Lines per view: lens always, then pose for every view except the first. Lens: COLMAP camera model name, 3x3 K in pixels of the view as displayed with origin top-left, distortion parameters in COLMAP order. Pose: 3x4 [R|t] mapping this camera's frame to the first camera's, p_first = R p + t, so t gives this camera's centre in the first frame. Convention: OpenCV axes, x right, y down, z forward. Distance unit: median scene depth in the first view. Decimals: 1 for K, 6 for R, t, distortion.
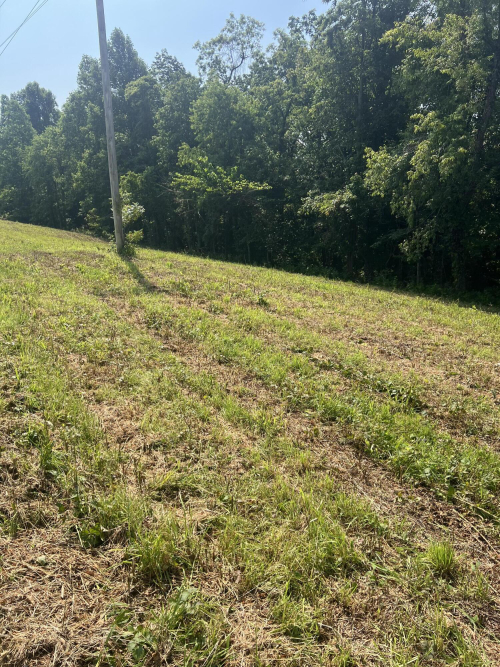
lens RADIAL K [[498.0, 0, 250.0], [0, 498.0, 333.5], [0, 0, 1]] dist [0.000008, -0.003226]
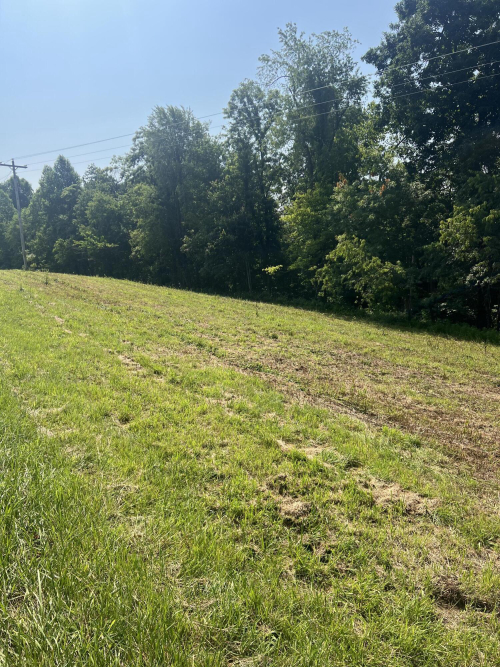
lens RADIAL K [[499.3, 0, 246.8], [0, 499.3, 328.2], [0, 0, 1]] dist [0.062883, -0.072722]
pose [[0.999250, -0.038585, 0.003181, 1.886168], [0.038698, 0.992899, -0.112494, 1.038241], [0.001182, 0.112532, 0.993647, -3.540130]]
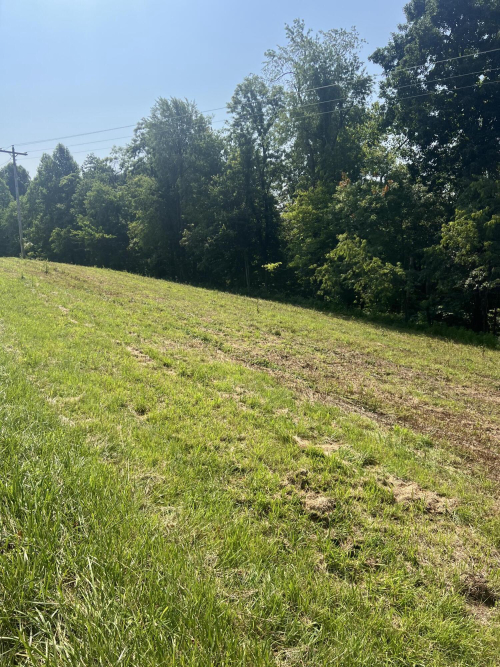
lens RADIAL K [[499.3, 0, 246.8], [0, 499.3, 328.2], [0, 0, 1]] dist [0.062883, -0.072722]
pose [[0.999842, -0.005072, 0.017014, 1.848248], [0.006821, 0.994518, -0.104344, 1.038658], [-0.016392, 0.104443, 0.994396, -3.542931]]
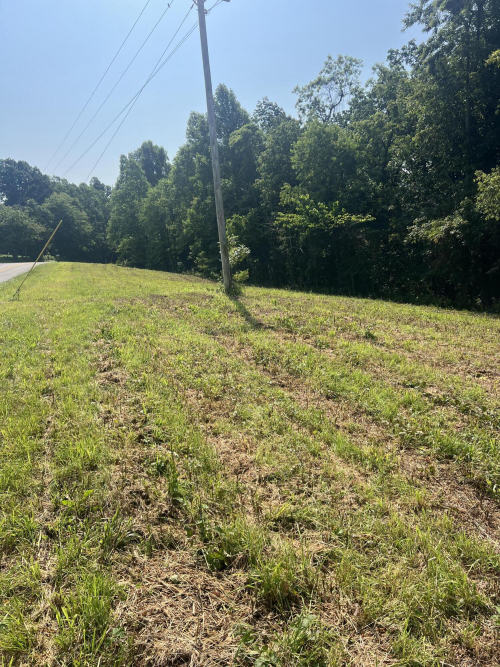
lens RADIAL K [[499.3, 0, 246.8], [0, 499.3, 328.2], [0, 0, 1]] dist [0.062883, -0.072722]
pose [[0.976668, -0.032533, -0.212276, -0.000968], [0.015588, 0.996591, -0.081018, -0.001823], [0.214188, 0.075818, 0.973845, -0.025299]]
